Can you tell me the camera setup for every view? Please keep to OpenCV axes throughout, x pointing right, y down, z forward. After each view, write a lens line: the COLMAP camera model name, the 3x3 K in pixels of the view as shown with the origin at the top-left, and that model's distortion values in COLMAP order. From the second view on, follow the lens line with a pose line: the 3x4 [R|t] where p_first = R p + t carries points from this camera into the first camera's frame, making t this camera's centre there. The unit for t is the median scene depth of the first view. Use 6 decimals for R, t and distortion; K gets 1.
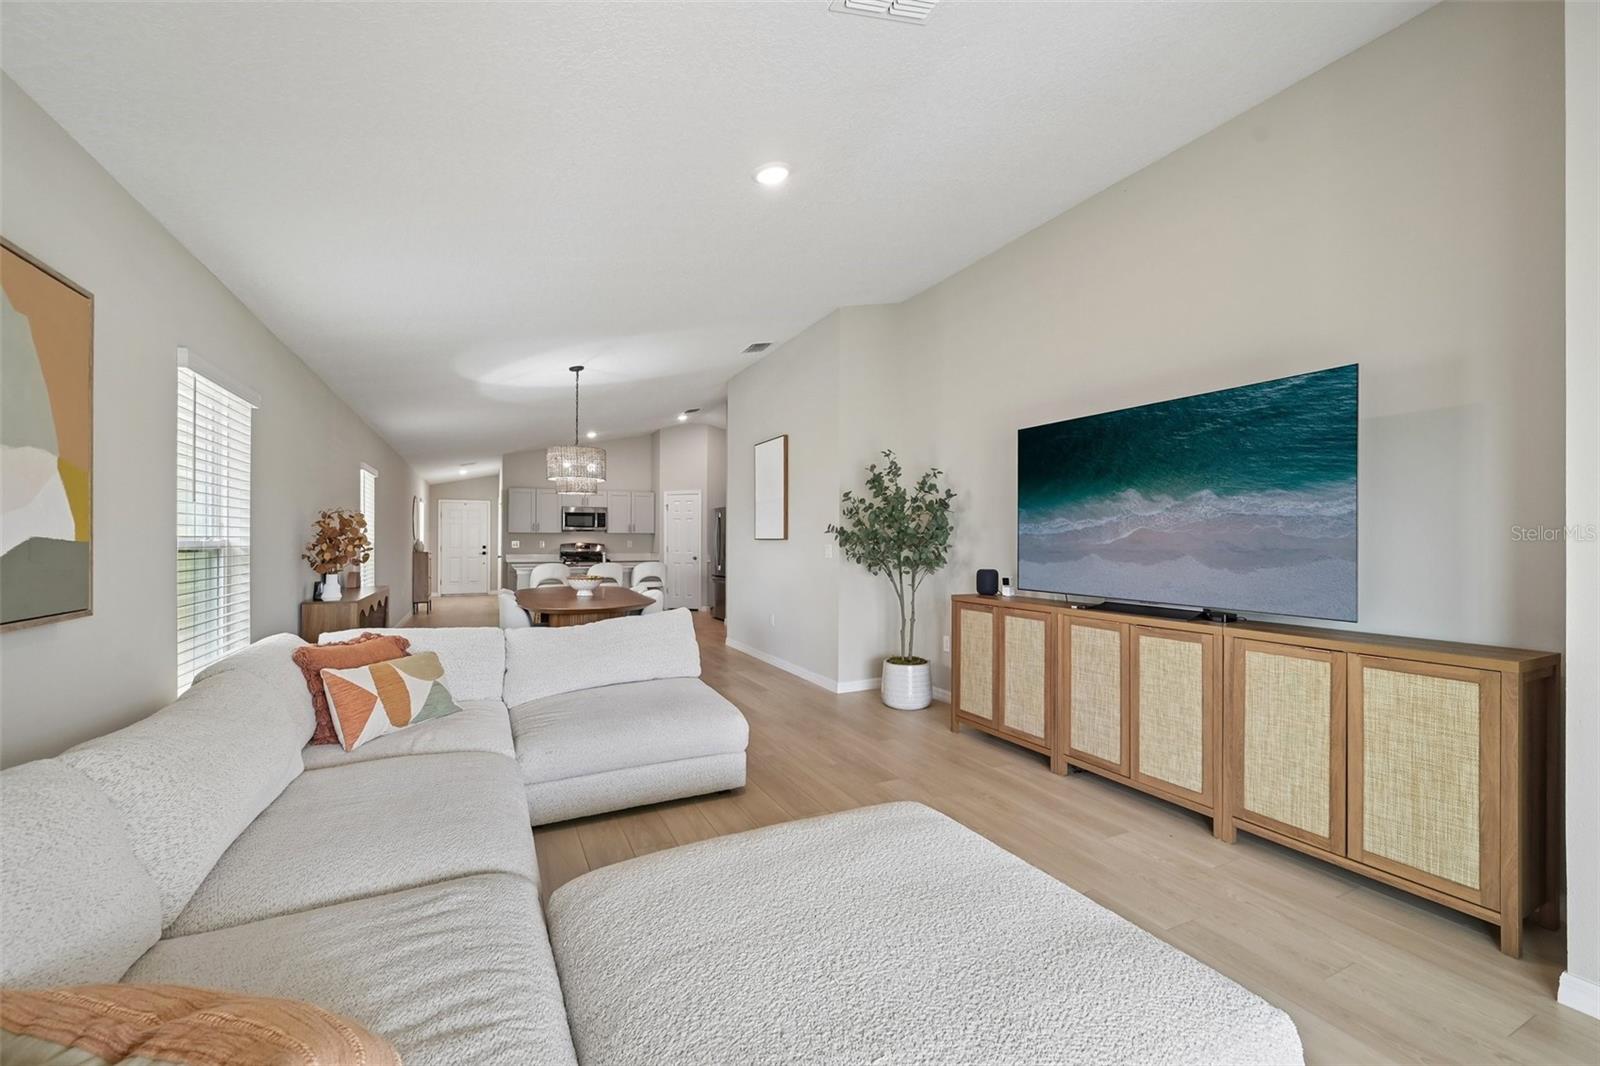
lens RADIAL K [[647.7, 0, 816.4], [0, 647.7, 540.7], [0, 0, 1]] dist [0.004659, -0.000217]
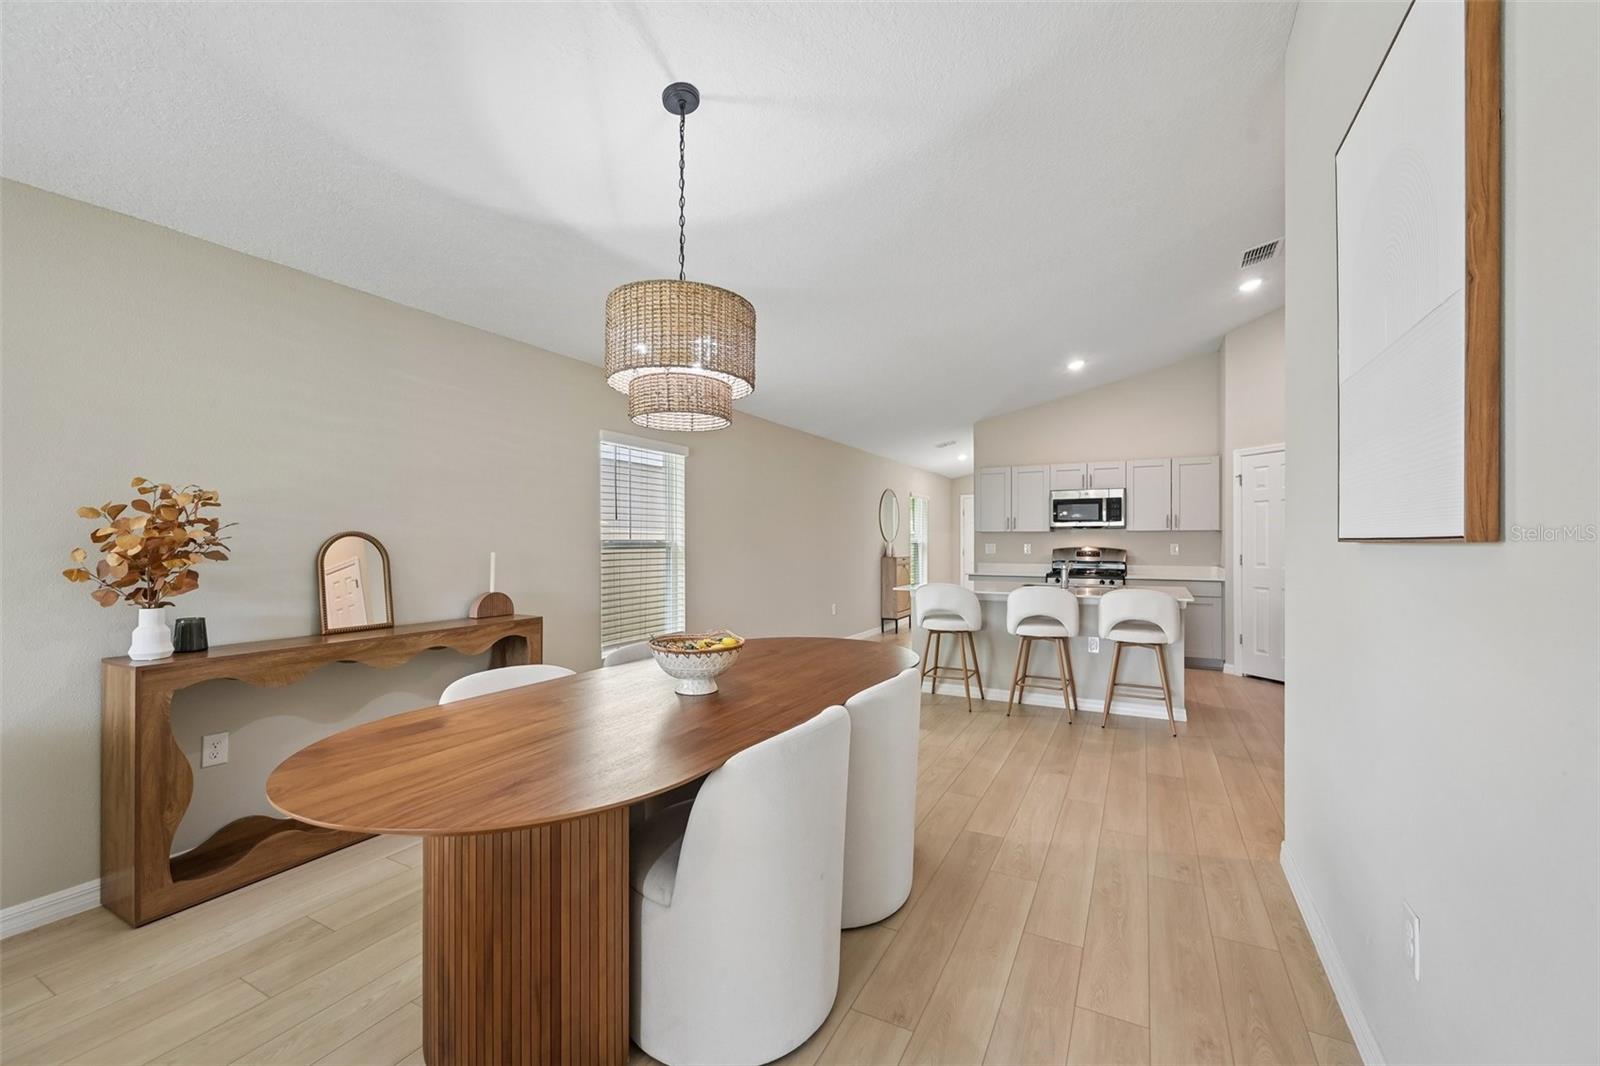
lens RADIAL K [[647.7, 0, 800.2], [0, 647.7, 538.7], [0, 0, 1]] dist [0.004659, -0.000217]
pose [[0.571294, -0.005148, -0.820729, -0.004294], [-0.000024, 0.999980, -0.006289, -0.000890], [0.820745, 0.003612, 0.571283, 0.430179]]
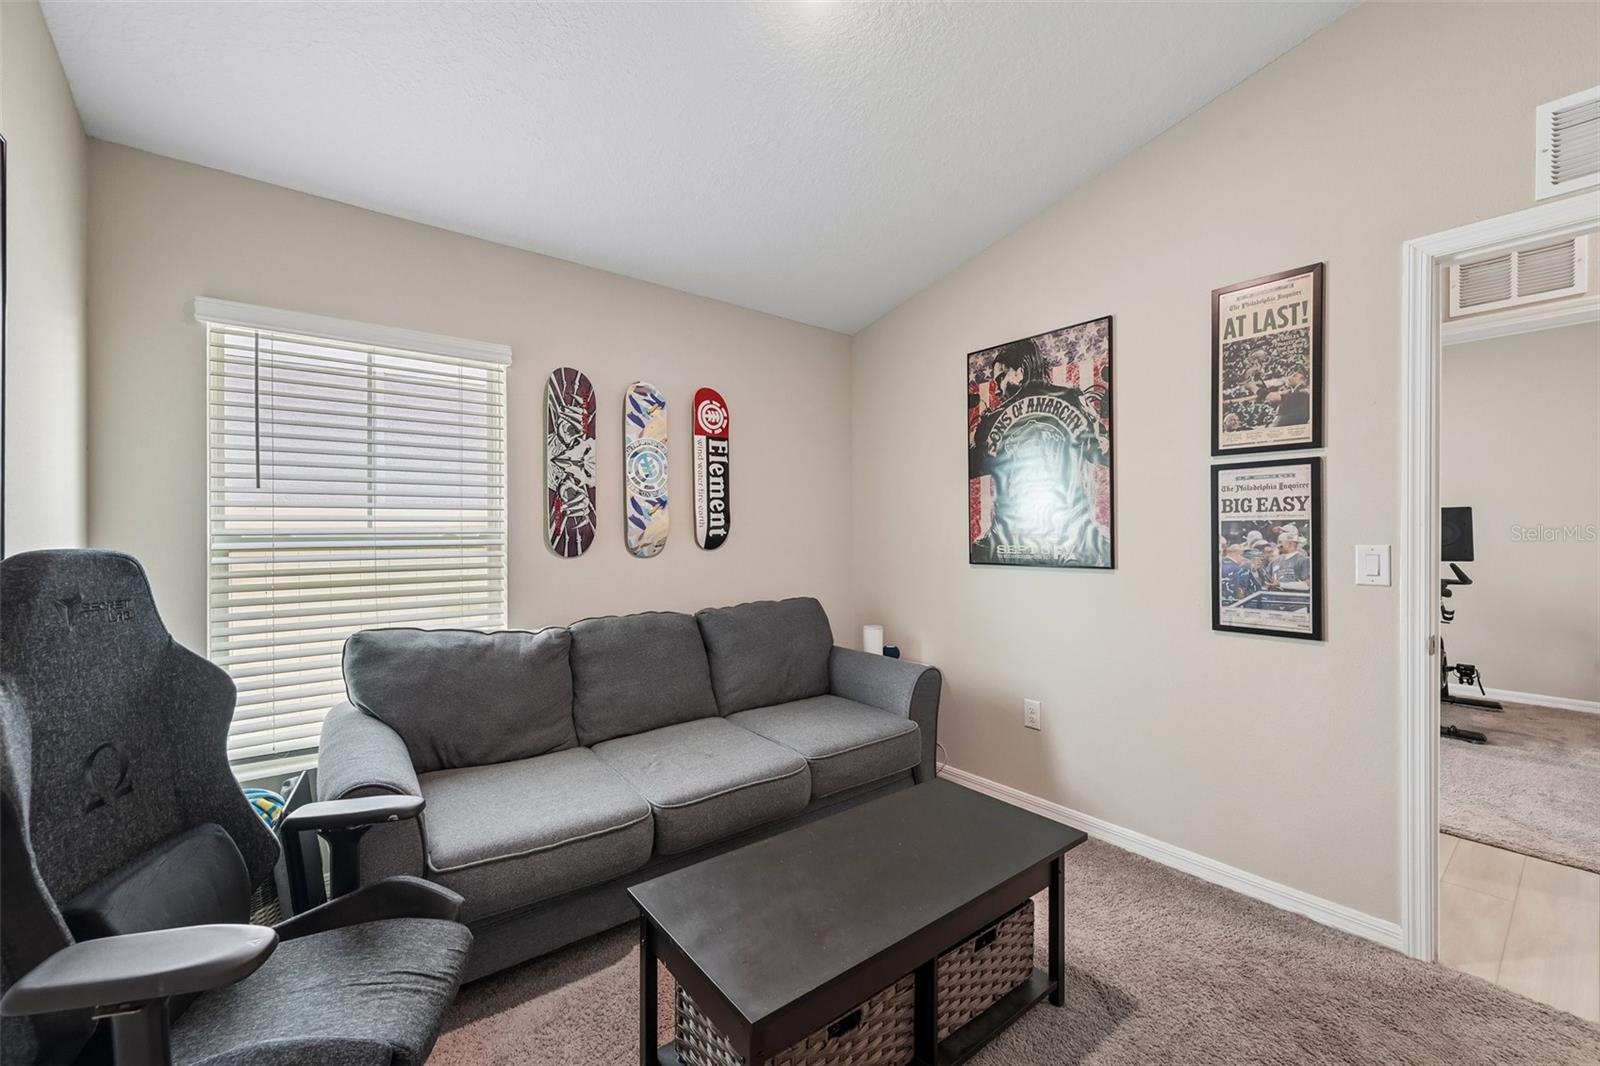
lens RADIAL K [[647.7, 0, 798.3], [0, 647.7, 533.9], [0, 0, 1]] dist [0.004659, -0.000217]
pose [[0.174409, -0.000037, -0.984673, -0.182990], [0.003787, 0.999993, 0.000634, -0.001725], [0.984666, -0.003840, 0.174408, 0.686872]]
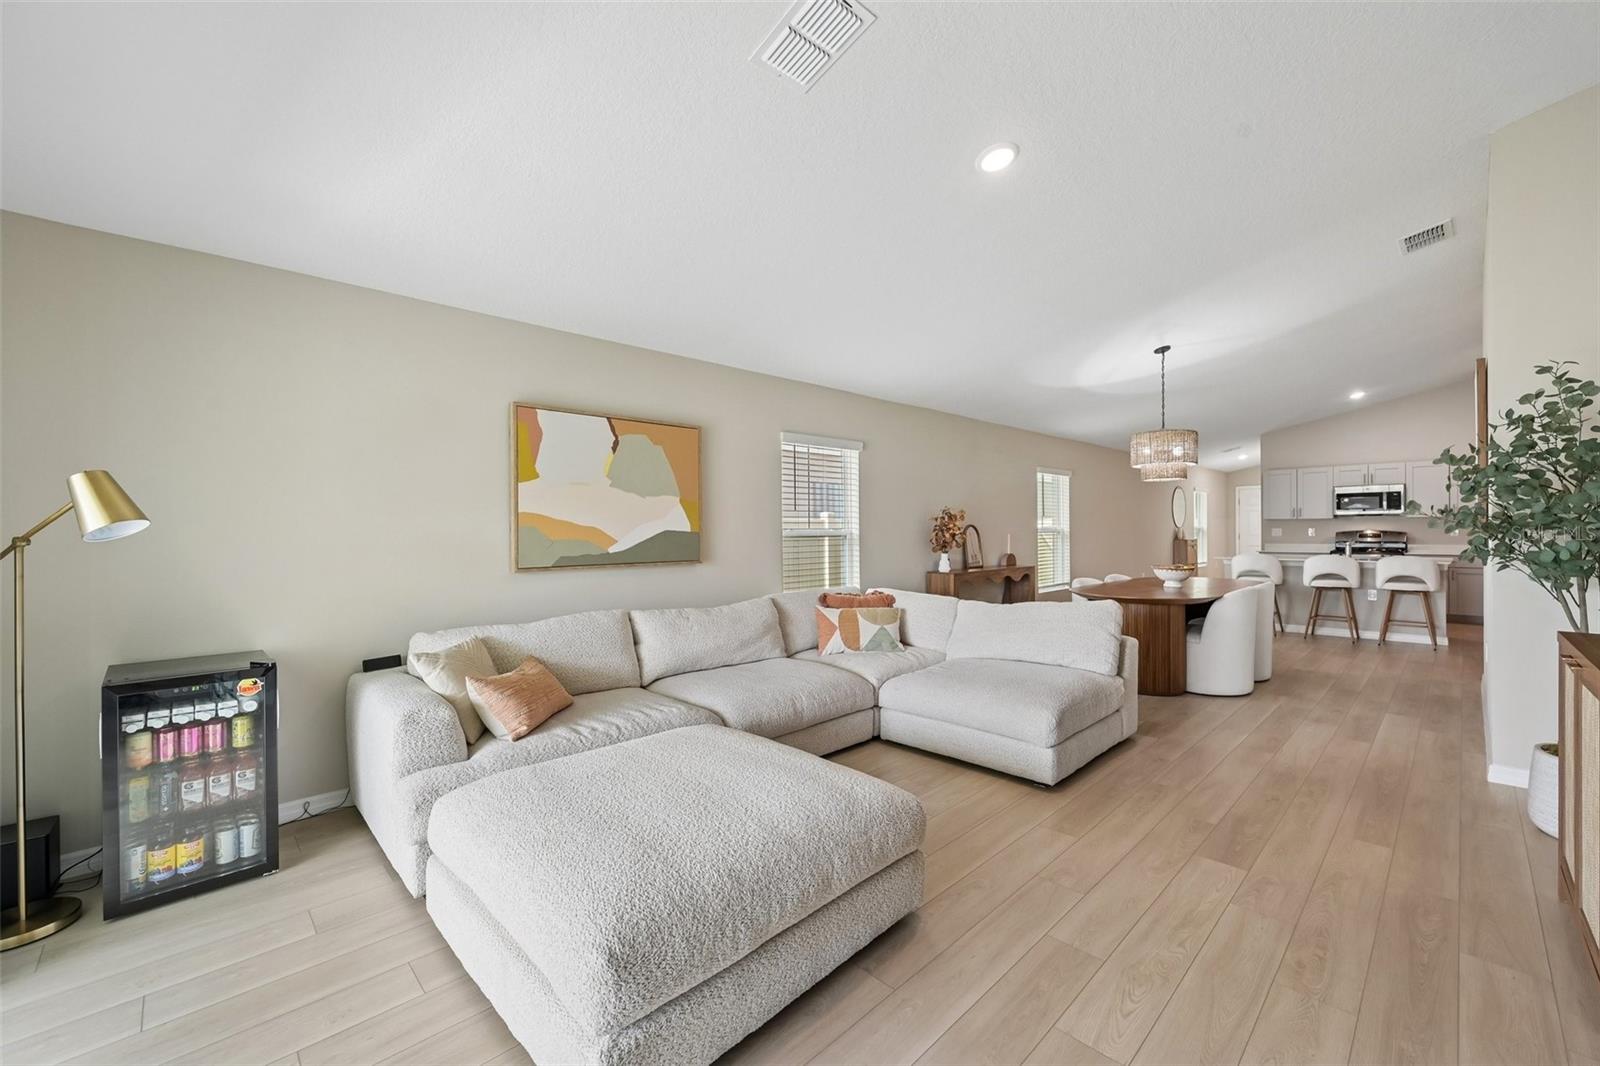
lens RADIAL K [[647.7, 0, 806.7], [0, 647.7, 531.2], [0, 0, 1]] dist [0.004659, -0.000217]
pose [[0.299515, -0.003725, -0.954084, 0.201705], [0.007279, 0.999972, -0.001619, 0.000686], [0.954064, -0.006460, 0.299534, 0.106951]]
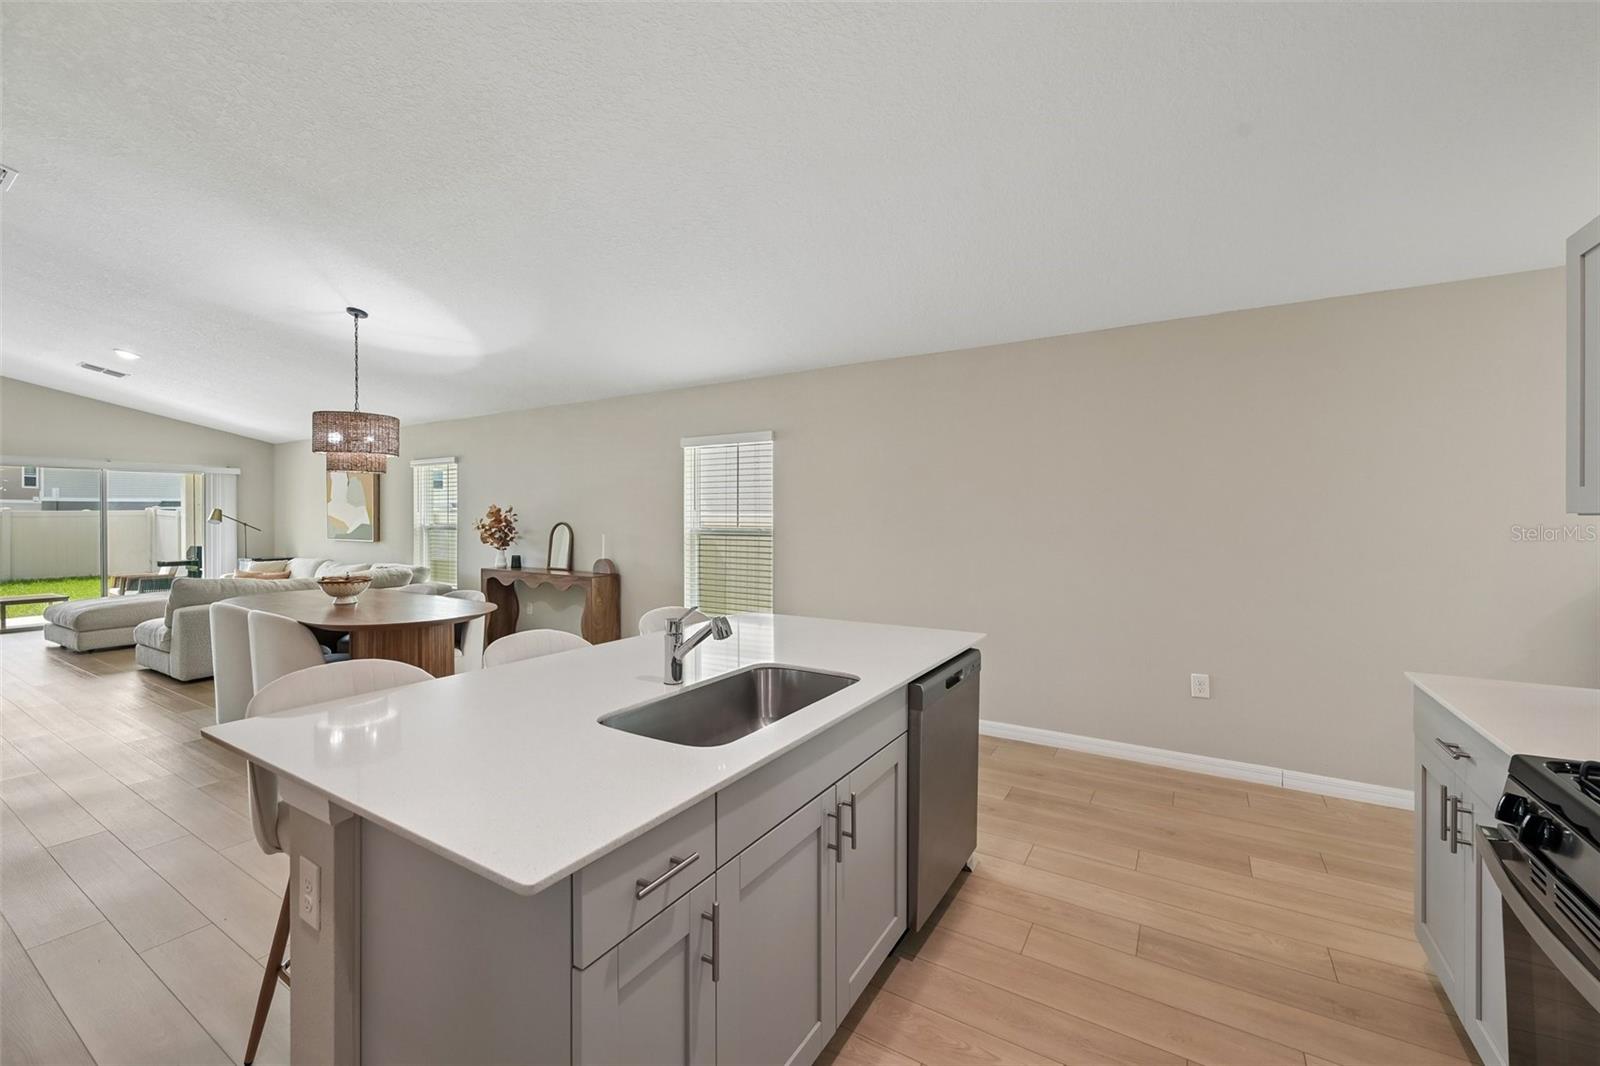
lens RADIAL K [[647.7, 0, 800.9], [0, 647.7, 525.1], [0, 0, 1]] dist [0.004659, -0.000217]
pose [[-0.857210, 0.004390, -0.514948, -0.219735], [-0.003820, 0.999882, 0.014884, -0.011913], [0.514953, 0.014726, -0.857092, 1.014730]]
